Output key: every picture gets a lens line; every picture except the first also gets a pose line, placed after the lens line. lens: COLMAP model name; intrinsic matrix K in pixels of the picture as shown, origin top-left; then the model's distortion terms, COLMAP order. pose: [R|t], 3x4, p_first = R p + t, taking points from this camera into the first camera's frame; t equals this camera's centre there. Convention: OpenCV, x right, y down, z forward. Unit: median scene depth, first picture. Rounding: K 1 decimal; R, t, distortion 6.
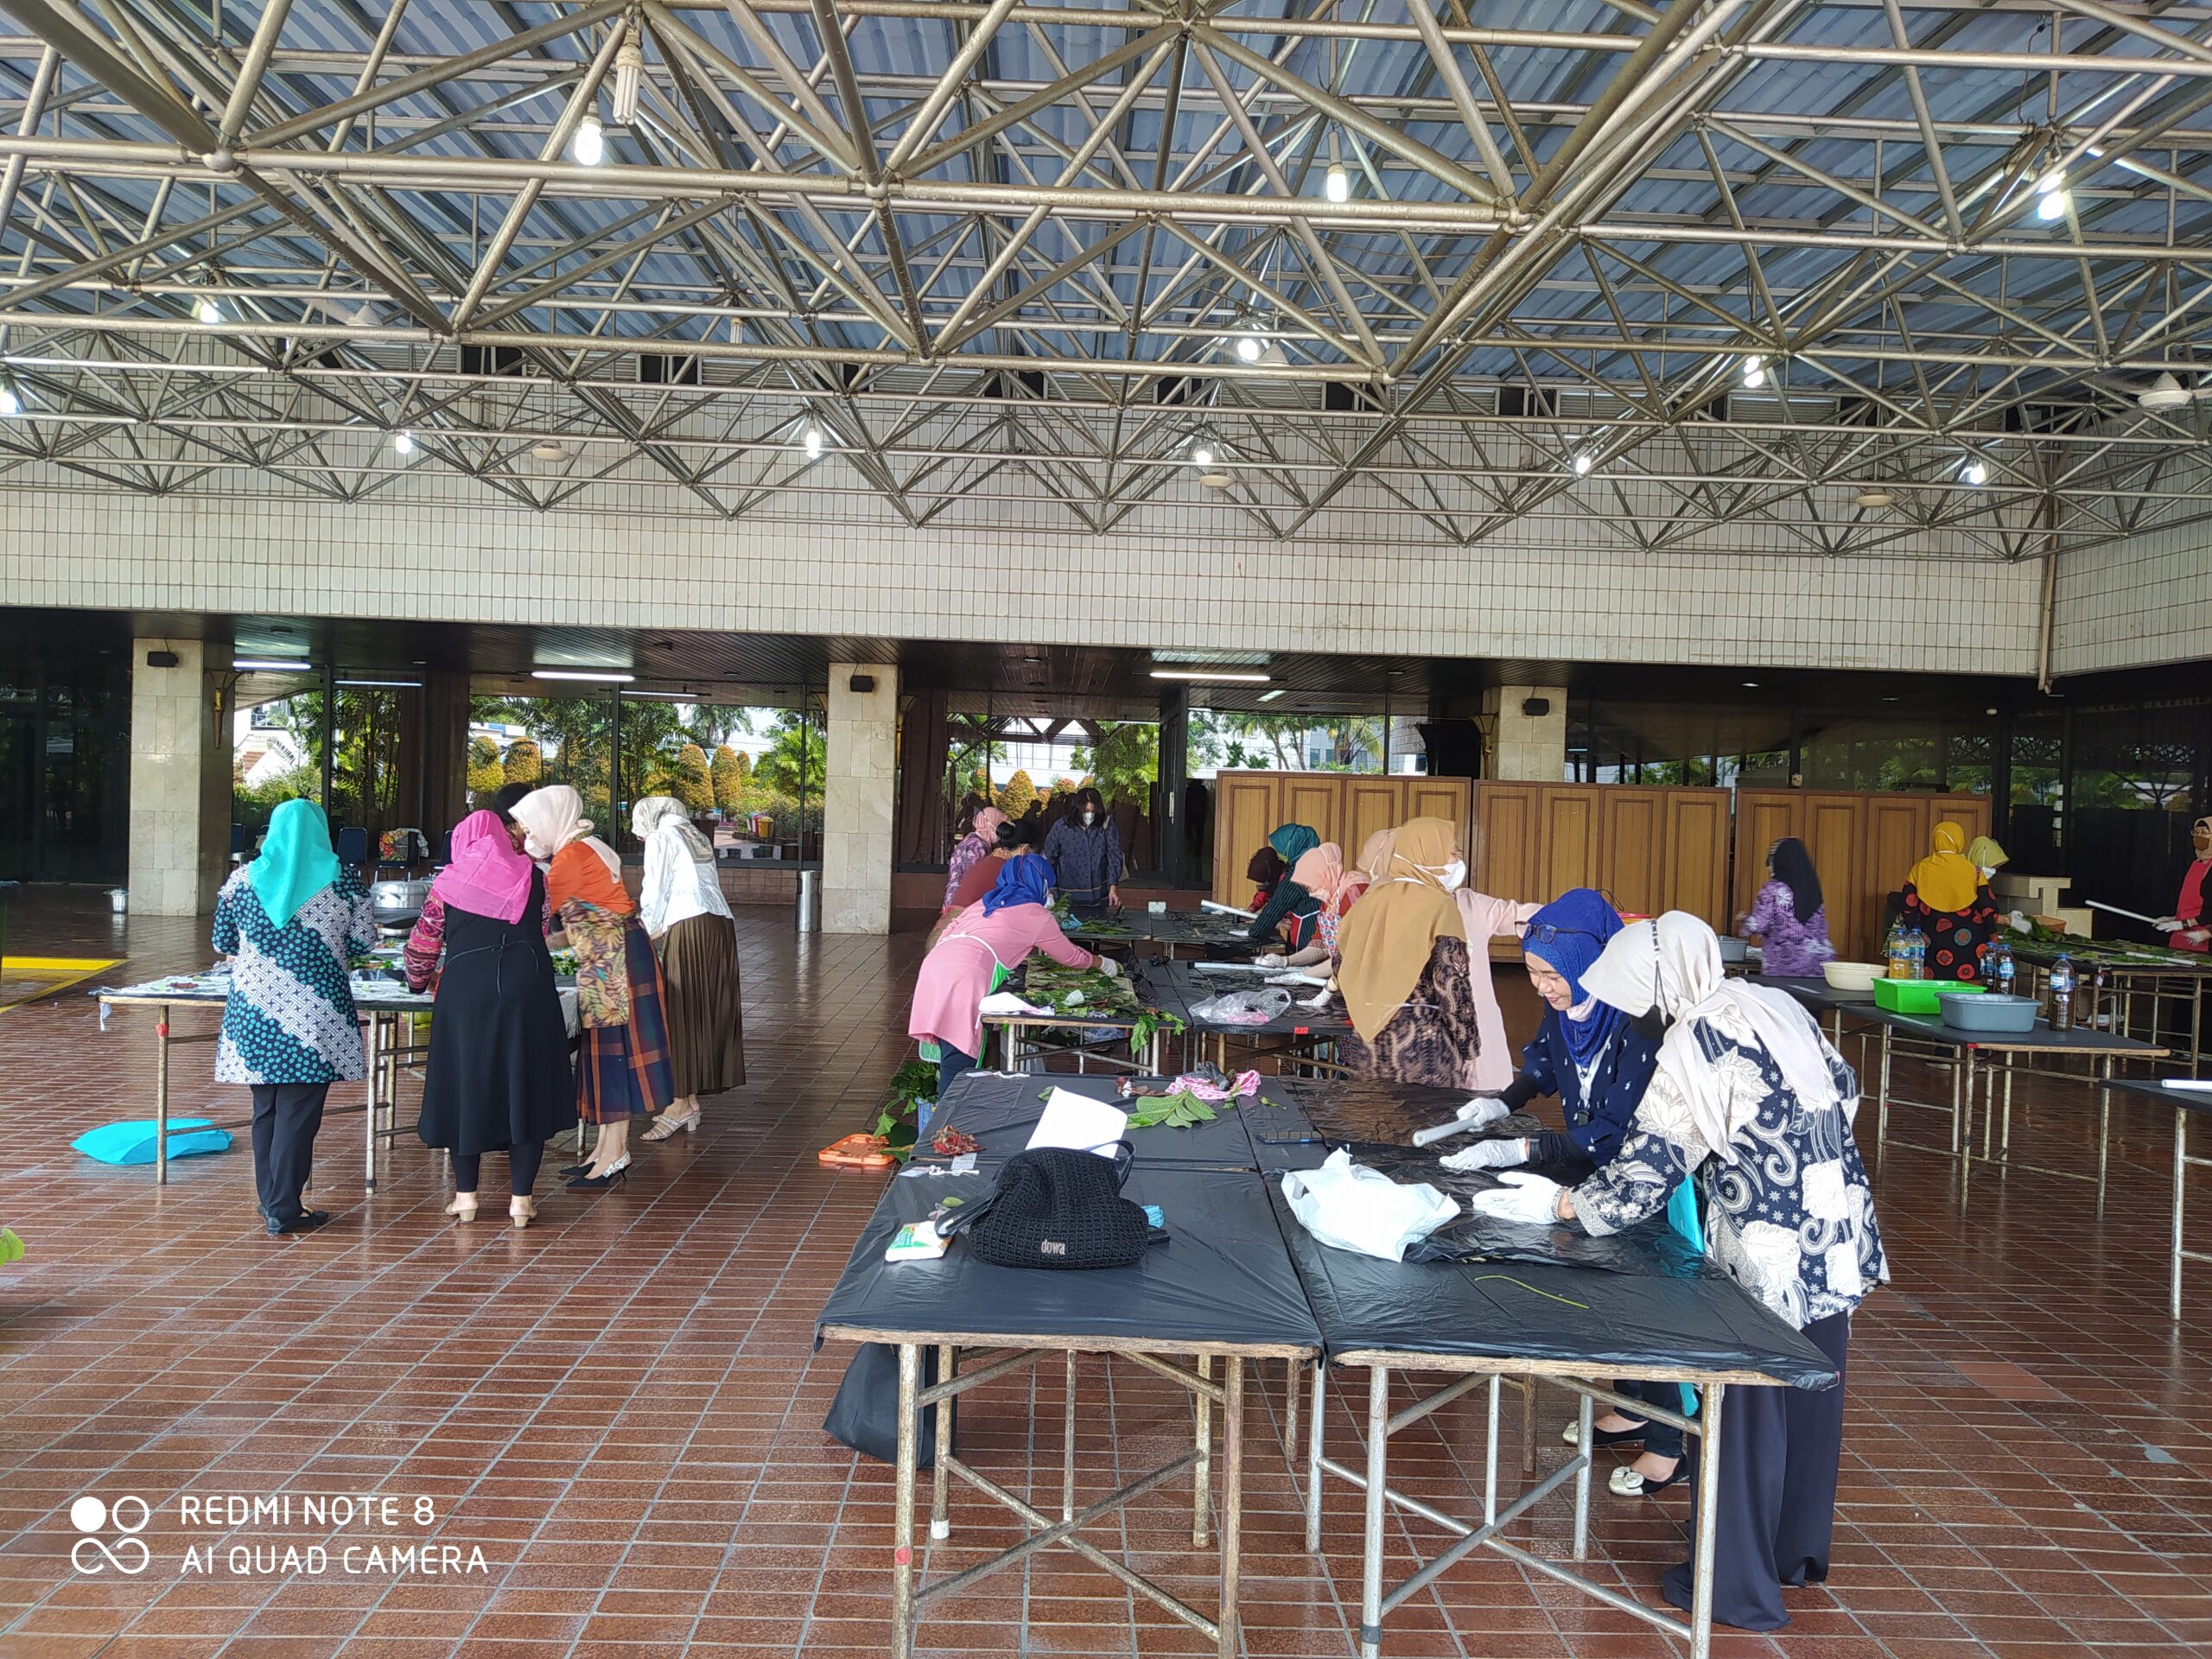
lens RADIAL K [[1905.1, 0, 1104.0], [0, 1905.1, 825.4], [0, 0, 1]] dist [0.048166, -0.062125]
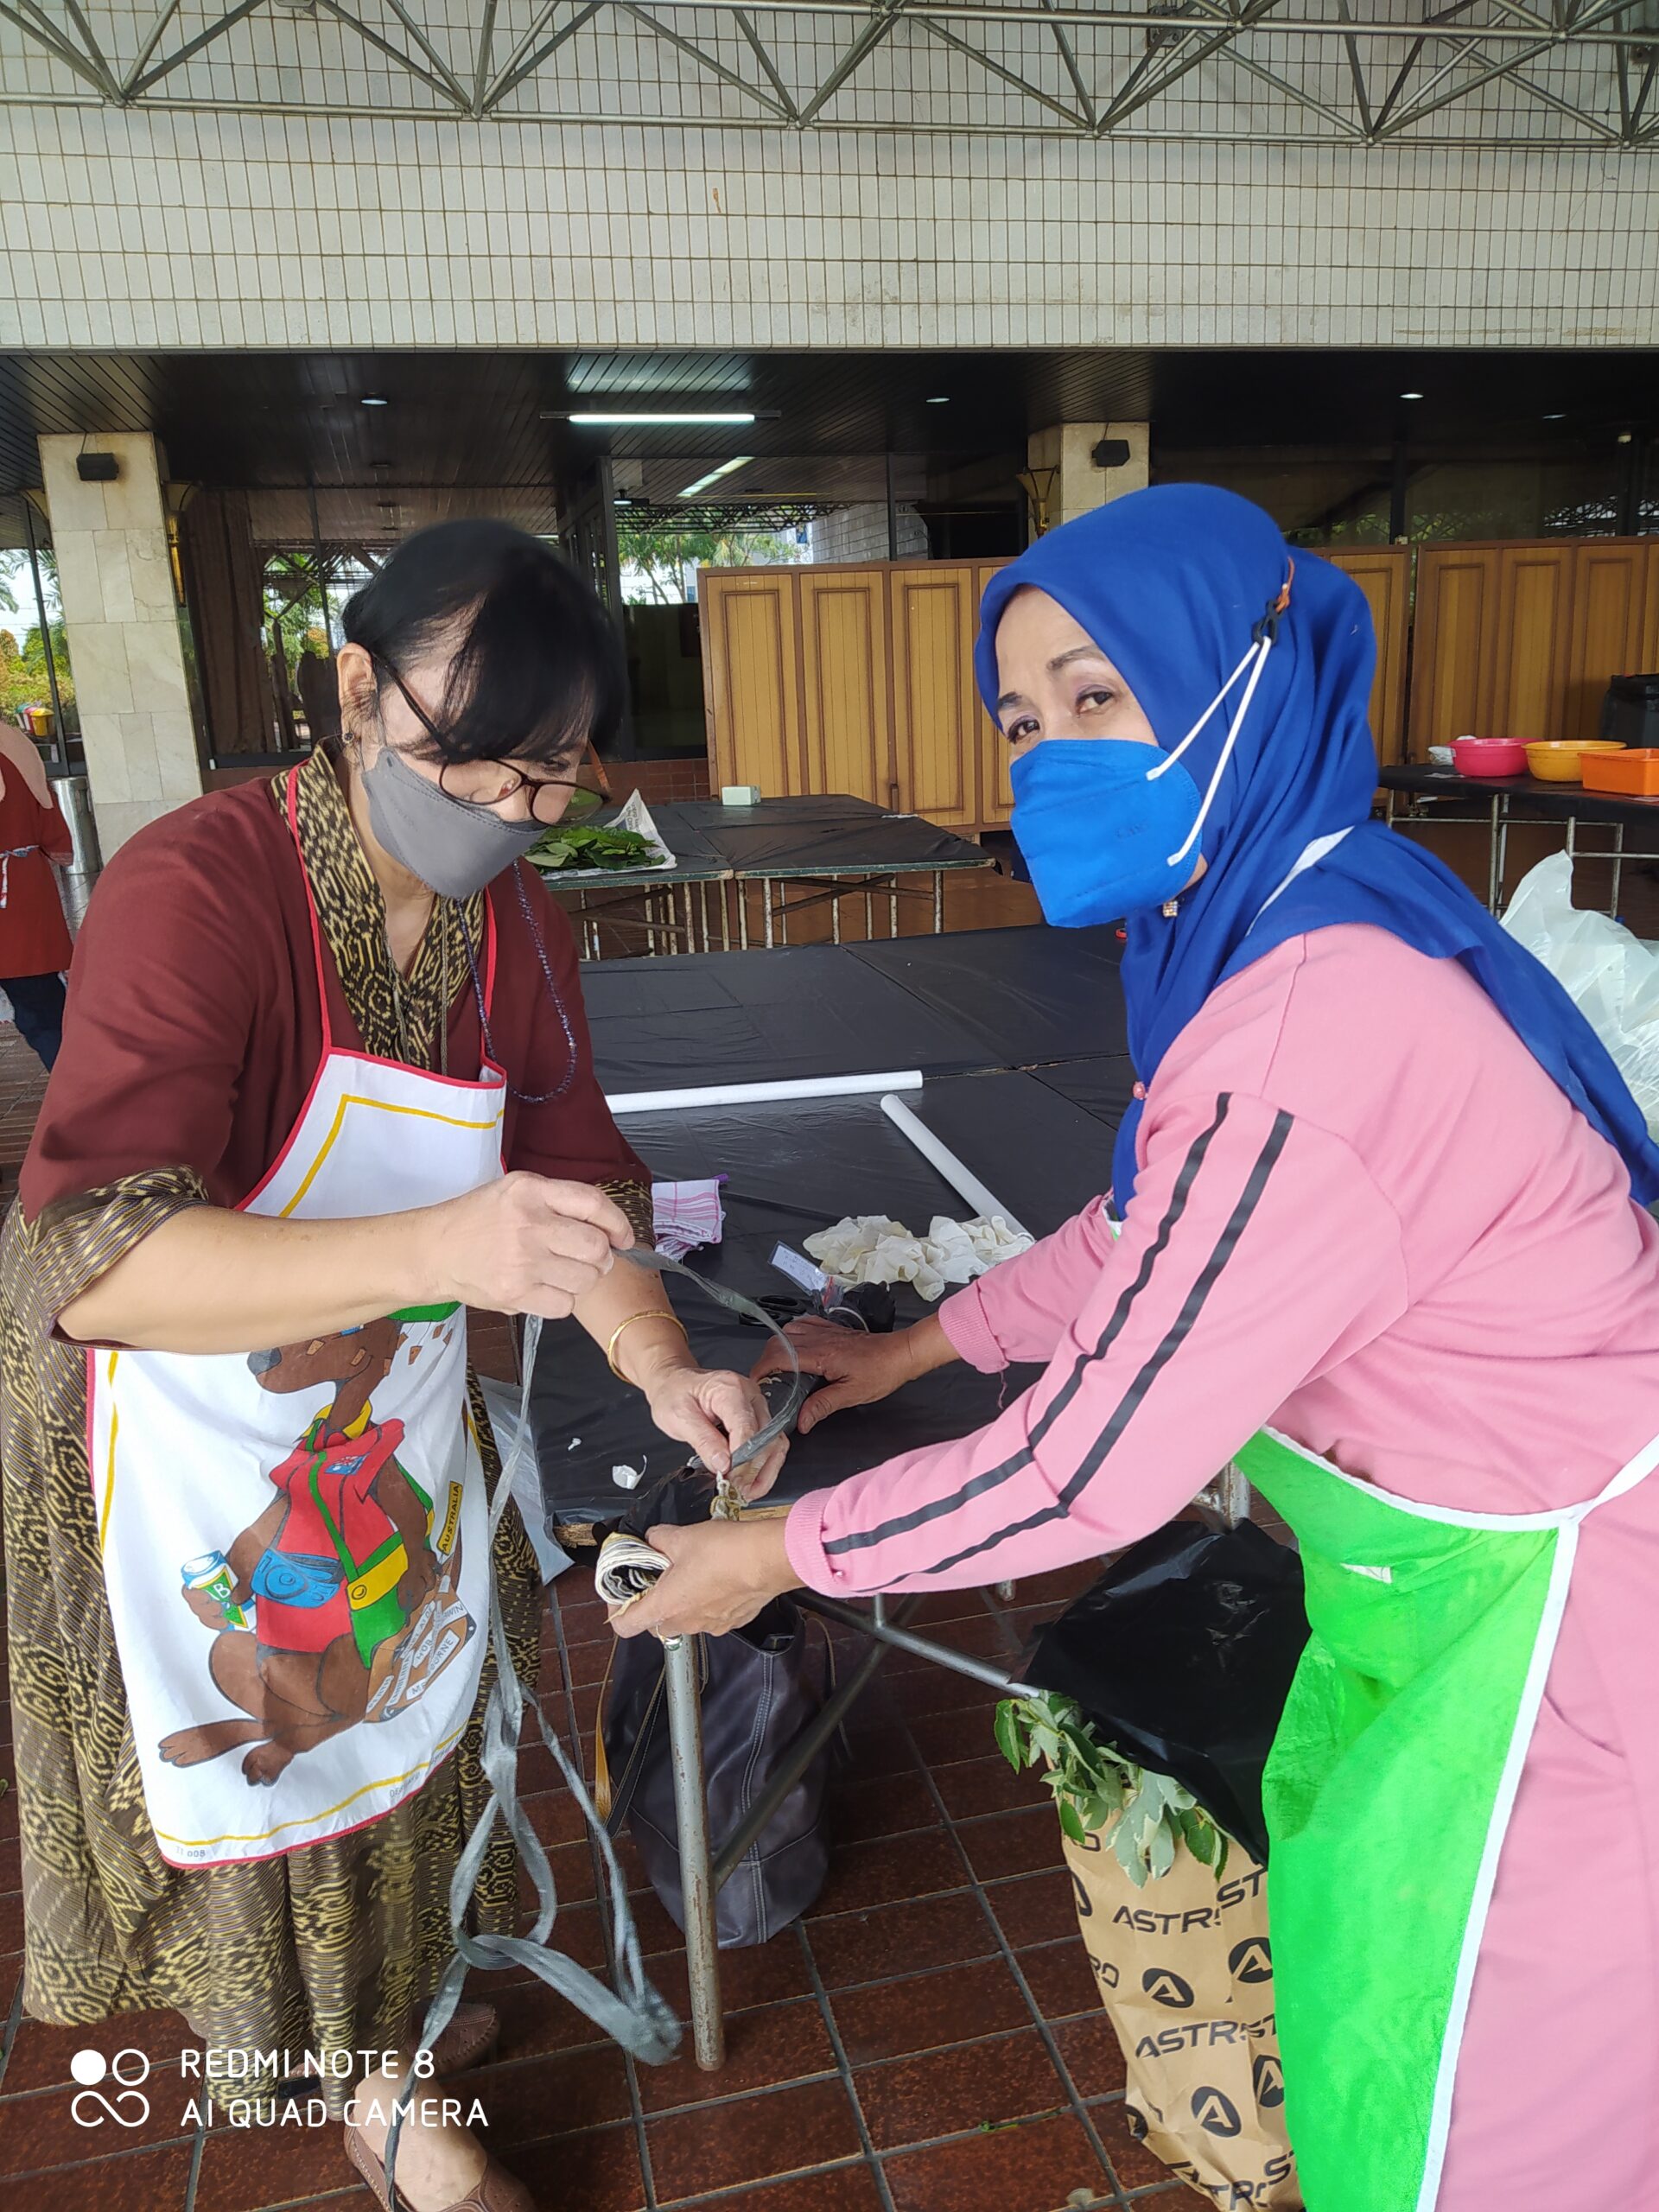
lens RADIAL K [[1673.7, 0, 846.0], [0, 1673.7, 1099.7], [0, 0, 1]] dist [0.013131, 0.004053]
pose [[0.969750, -0.129857, 0.206691, -0.030762], [0.076432, 0.965709, 0.248120, 0.008069], [-0.231824, -0.224816, 0.946422, 0.383258]]
